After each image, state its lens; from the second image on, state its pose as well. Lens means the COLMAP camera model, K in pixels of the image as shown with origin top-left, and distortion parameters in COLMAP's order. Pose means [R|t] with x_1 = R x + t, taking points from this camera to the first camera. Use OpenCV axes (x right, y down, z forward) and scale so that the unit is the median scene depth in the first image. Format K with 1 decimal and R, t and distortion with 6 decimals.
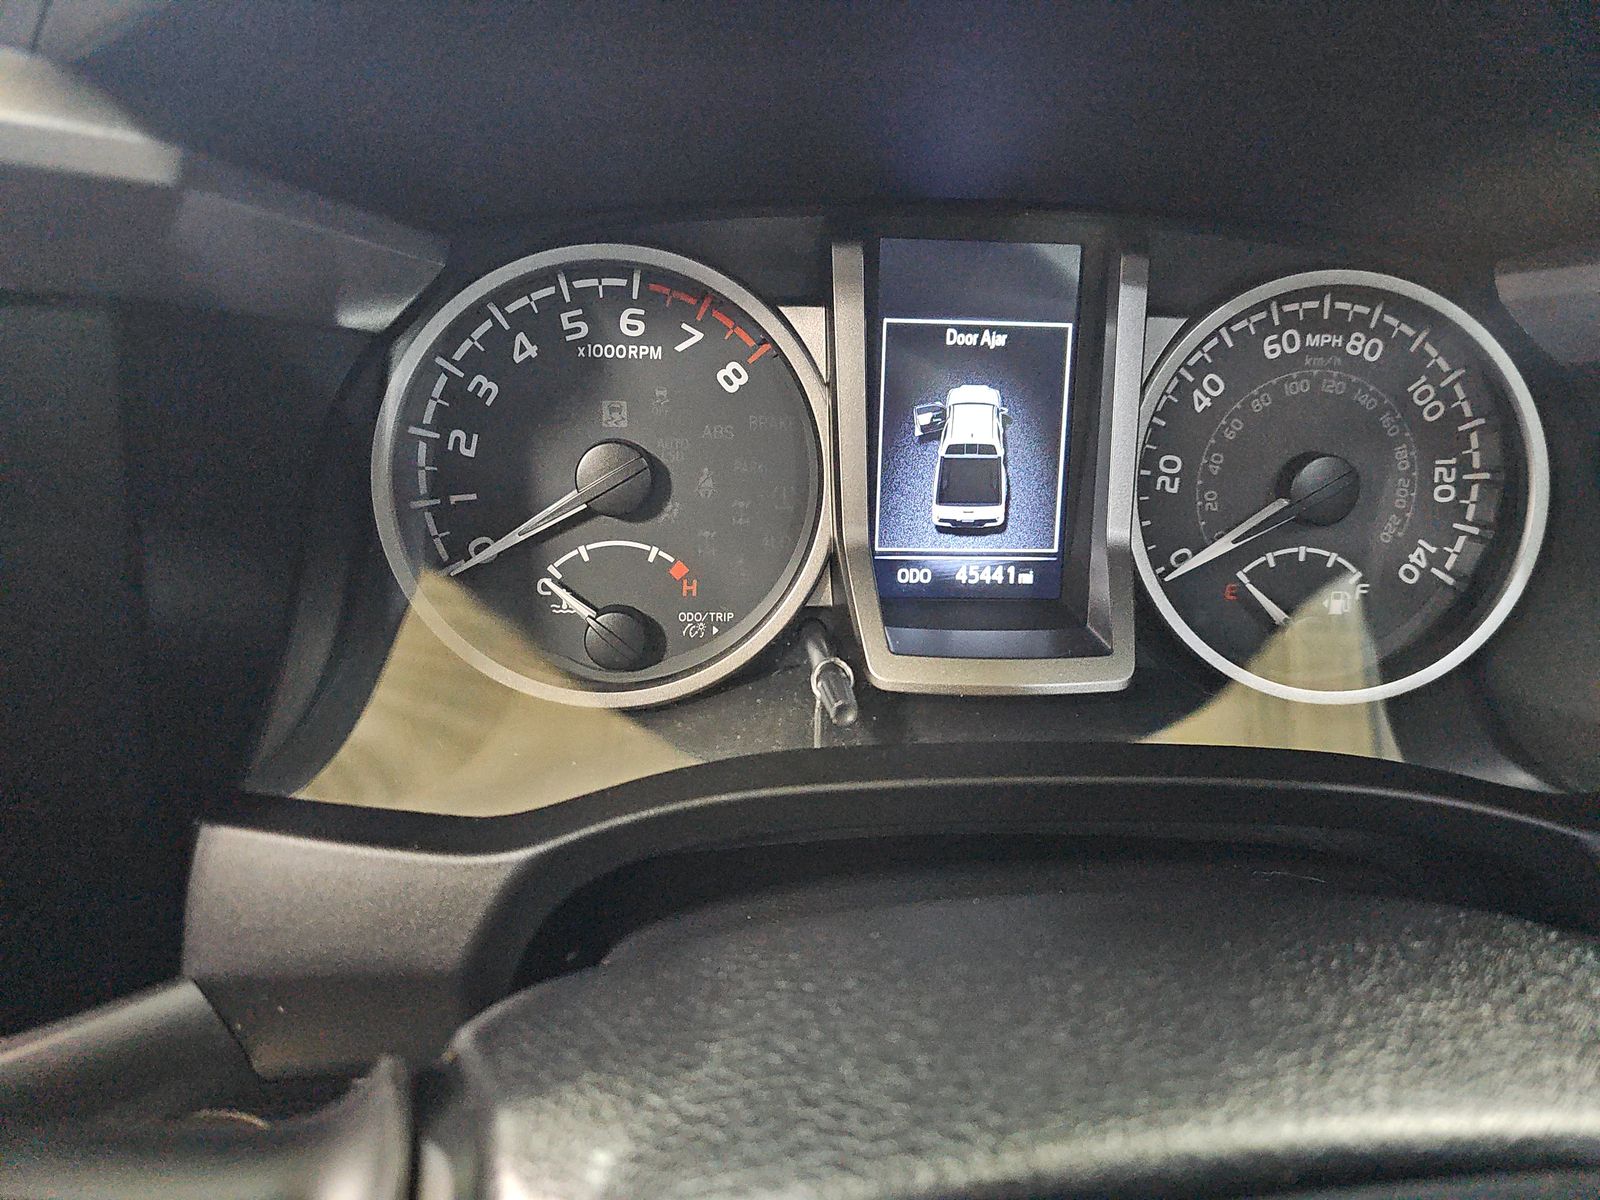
lens RADIAL K [[1070.1, 0, 800.0], [0, 1070.1, 593.0], [0, 0, 1]] dist [0.034944, -0.048388]
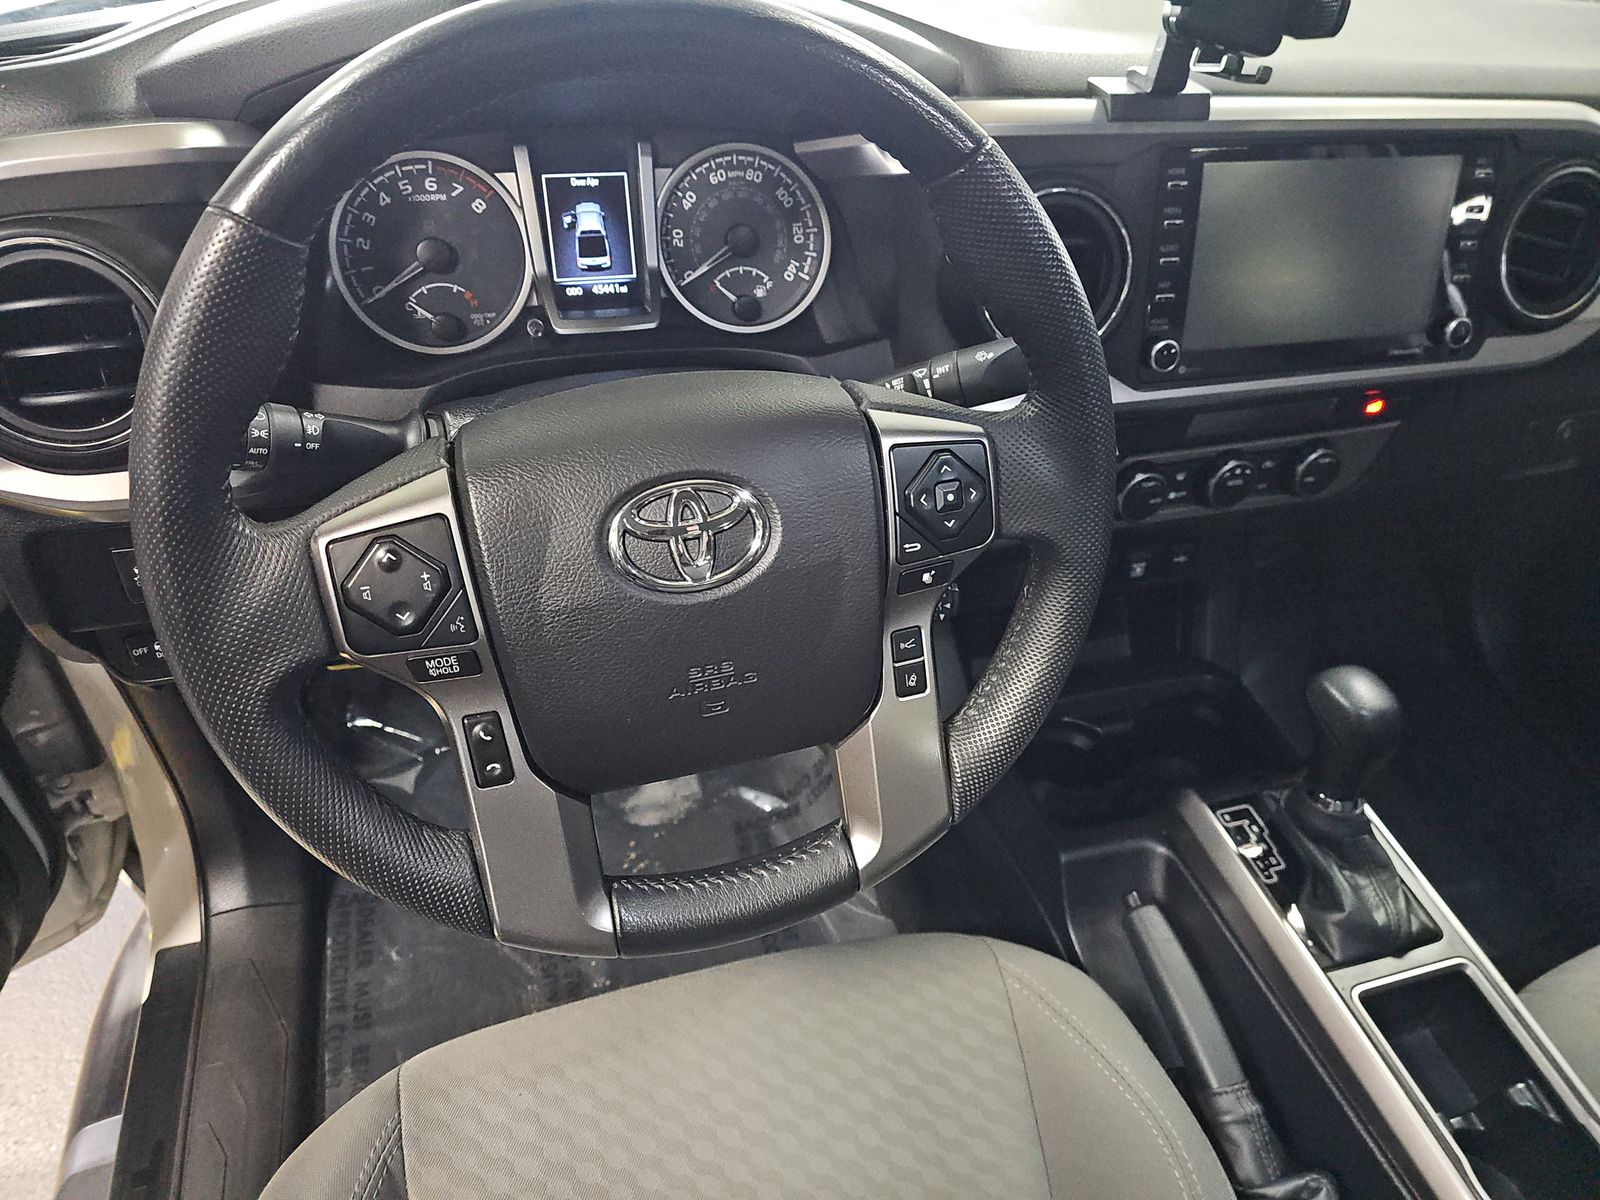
lens RADIAL K [[1062.0, 0, 803.5], [0, 1062.0, 604.4], [0, 0, 1]] dist [0.043269, -0.052062]
pose [[0.978871, -0.124977, 0.161844, 0.138530], [0.091998, 0.976024, 0.197266, 0.241828], [-0.182617, -0.178209, 0.966899, -1.482536]]
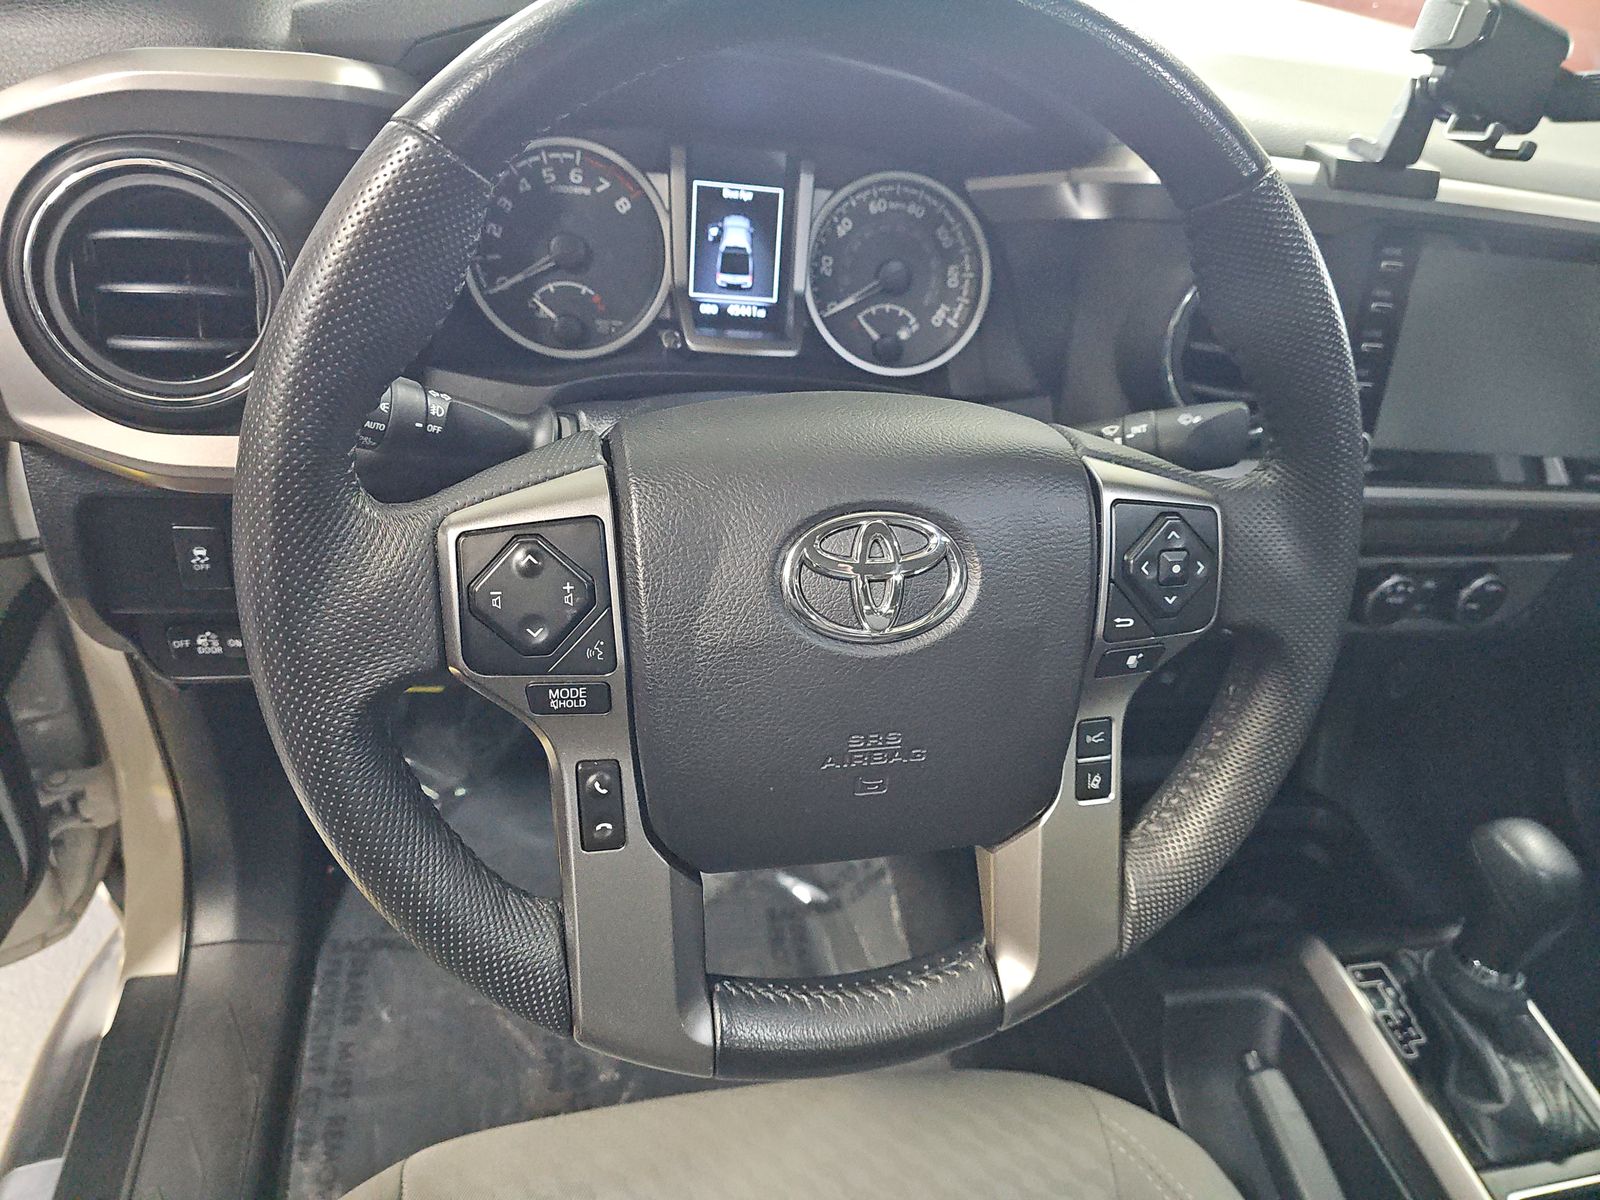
lens RADIAL K [[1070.1, 0, 800.0], [0, 1070.1, 593.0], [0, 0, 1]] dist [0.034944, -0.048388]
pose [[0.986803, 0.002394, 0.161905, -0.058546], [-0.021326, 0.993102, 0.115299, 0.302852], [-0.160512, -0.117230, 0.980047, -1.214028]]
